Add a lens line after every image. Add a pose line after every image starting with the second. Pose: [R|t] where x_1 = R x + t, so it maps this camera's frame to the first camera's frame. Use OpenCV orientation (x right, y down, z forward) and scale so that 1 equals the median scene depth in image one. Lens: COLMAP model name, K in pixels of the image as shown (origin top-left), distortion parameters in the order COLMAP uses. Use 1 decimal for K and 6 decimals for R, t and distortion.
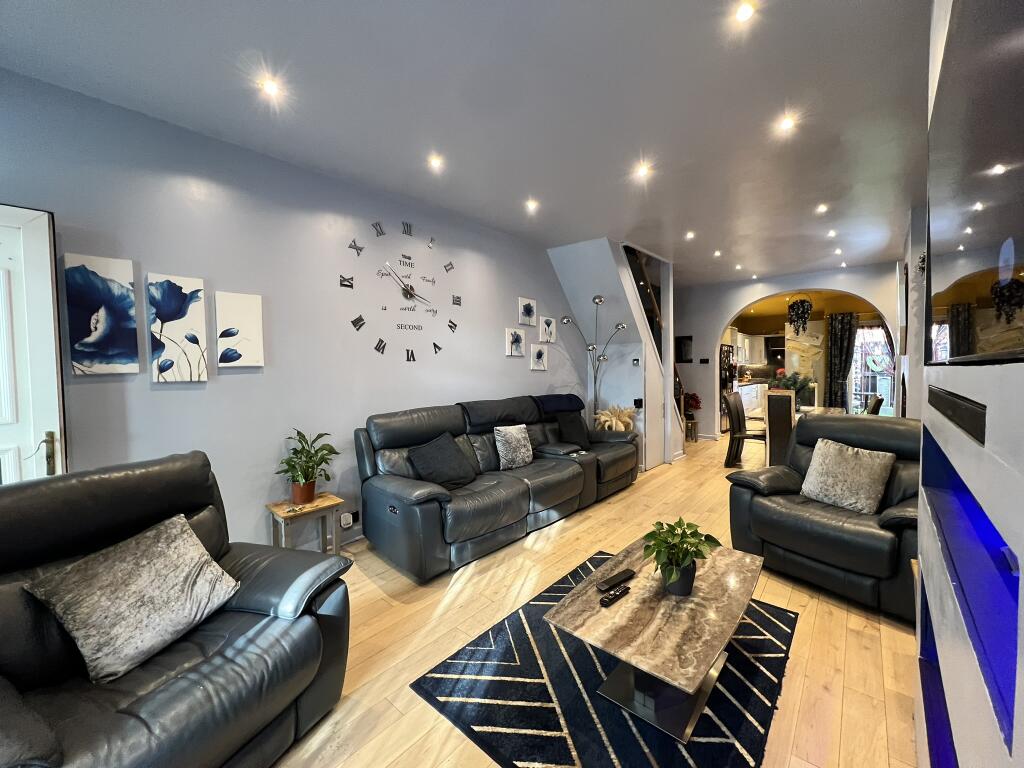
lens RADIAL K [[410.3, 0, 511.4], [0, 410.3, 381.2], [0, 0, 1]] dist [-0.001643, 0.000464]
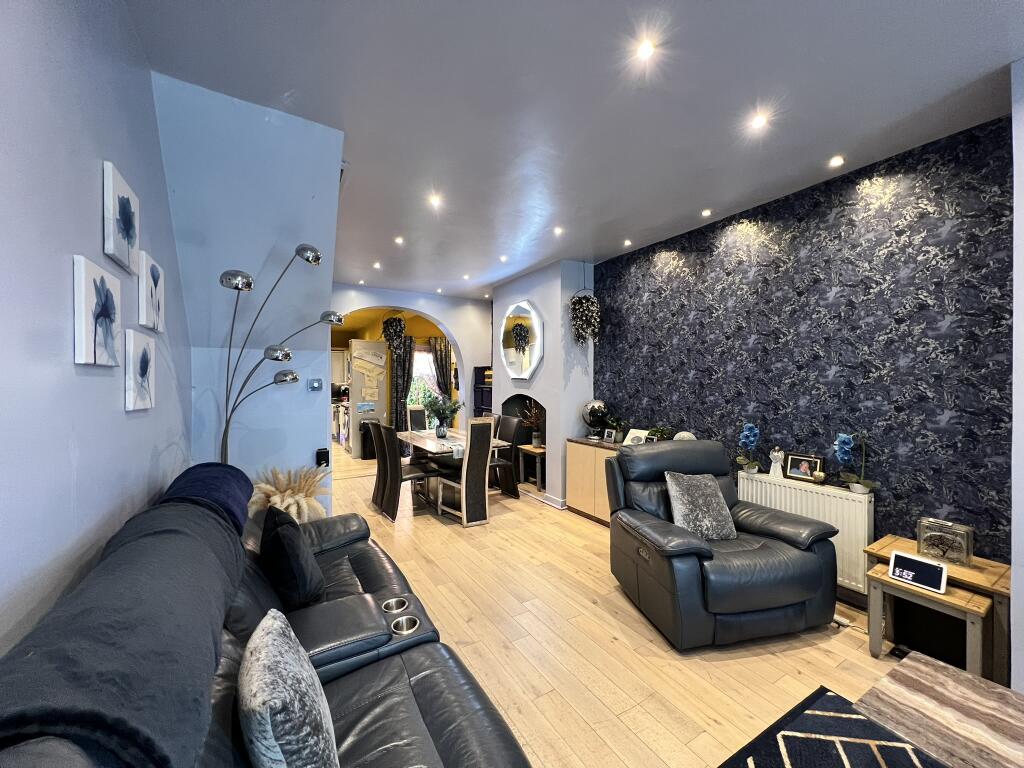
lens RADIAL K [[410.3, 0, 511.4], [0, 410.3, 381.2], [0, 0, 1]] dist [-0.001643, 0.000464]
pose [[0.317571, 0.006916, 0.948209, -0.166339], [0.028834, 0.999441, -0.016947, -0.039696], [-0.947796, 0.032723, 0.317194, 0.665073]]
